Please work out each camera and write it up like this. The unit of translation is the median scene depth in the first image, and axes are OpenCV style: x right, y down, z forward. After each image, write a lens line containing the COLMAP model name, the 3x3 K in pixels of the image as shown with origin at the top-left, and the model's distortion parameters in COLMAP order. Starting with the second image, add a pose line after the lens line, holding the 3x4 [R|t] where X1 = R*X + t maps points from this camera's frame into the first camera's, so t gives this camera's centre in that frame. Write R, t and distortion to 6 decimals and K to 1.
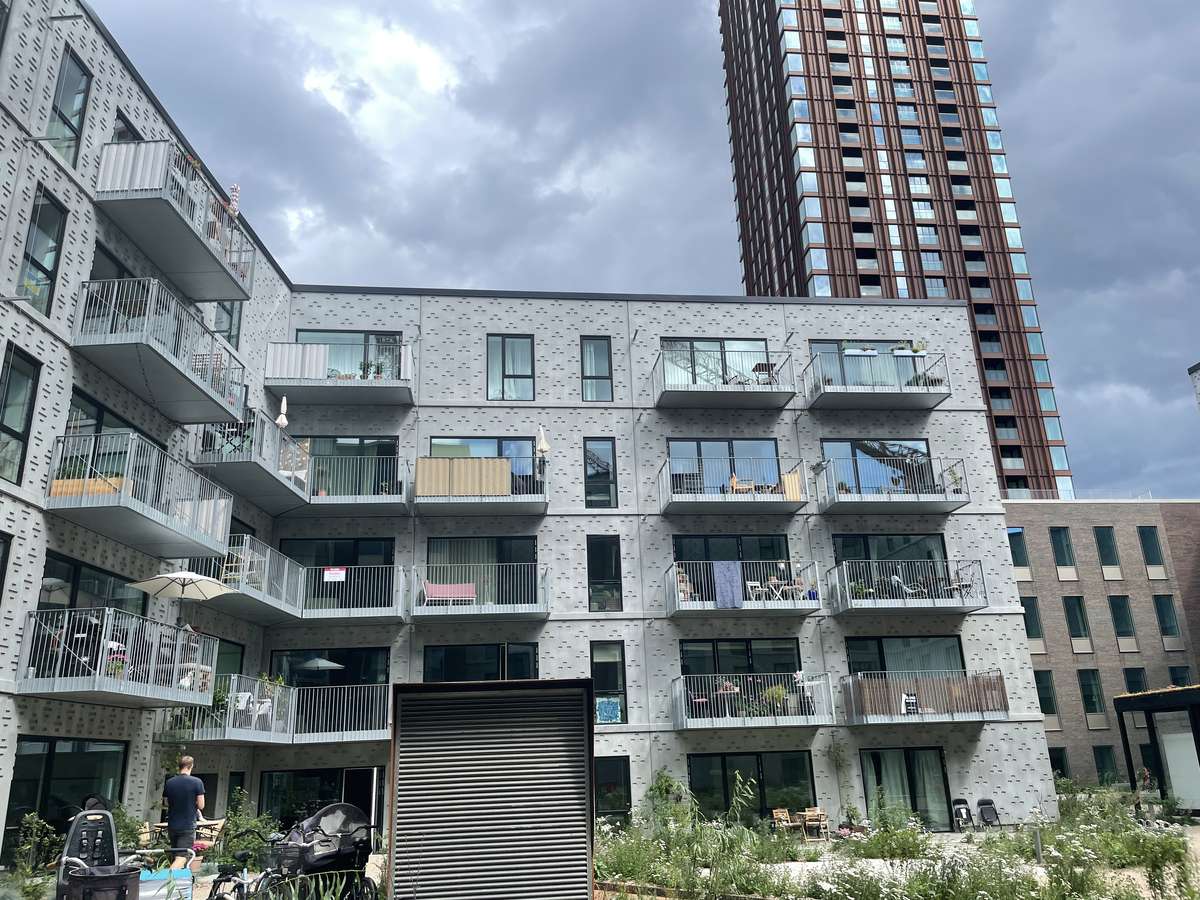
lens RADIAL K [[914.1, 0, 598.7], [0, 914.1, 454.4], [0, 0, 1]] dist [0.075625, -0.110167]
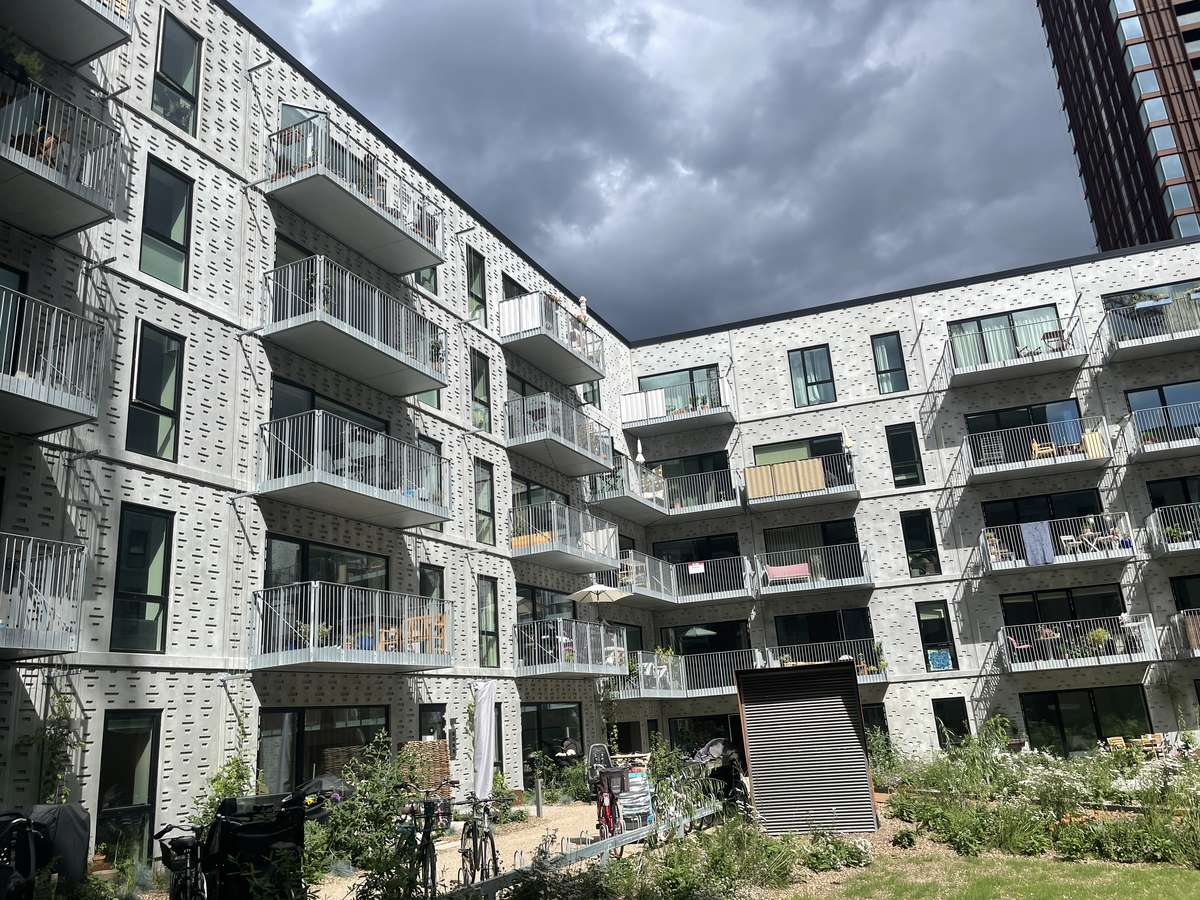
lens RADIAL K [[914.1, 0, 600.2], [0, 914.1, 454.7], [0, 0, 1]] dist [0.075625, -0.110167]
pose [[0.920753, -0.138953, -0.364563, 0.075819], [0.160344, 0.986638, 0.028914, -0.080553], [0.355674, -0.085078, 0.930730, -0.221040]]
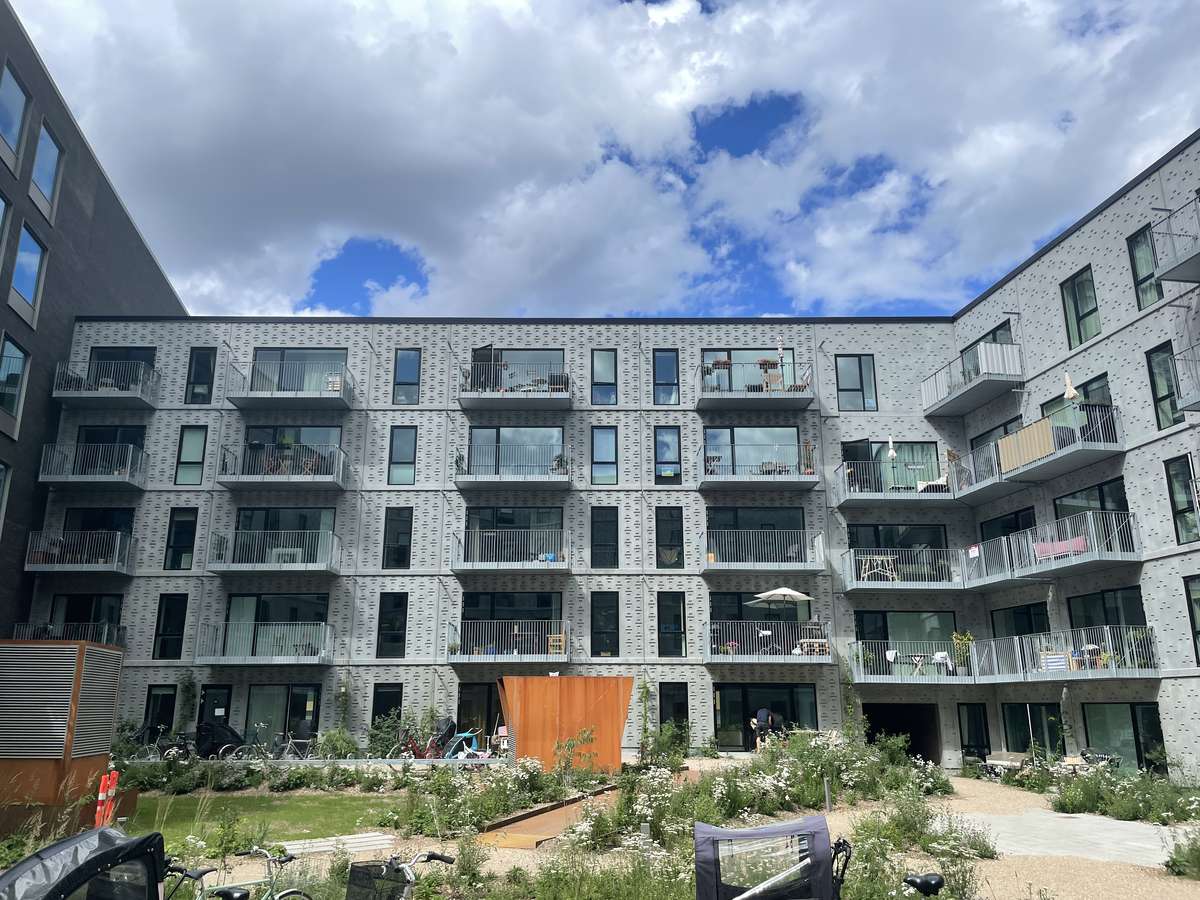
lens RADIAL K [[914.1, 0, 592.6], [0, 914.1, 444.2], [0, 0, 1]] dist [0.075625, -0.110167]
pose [[0.031341, -0.232992, -0.971973, 0.893976], [0.320303, 0.923507, -0.211046, 0.088548], [0.946797, -0.304711, 0.103572, 0.393668]]
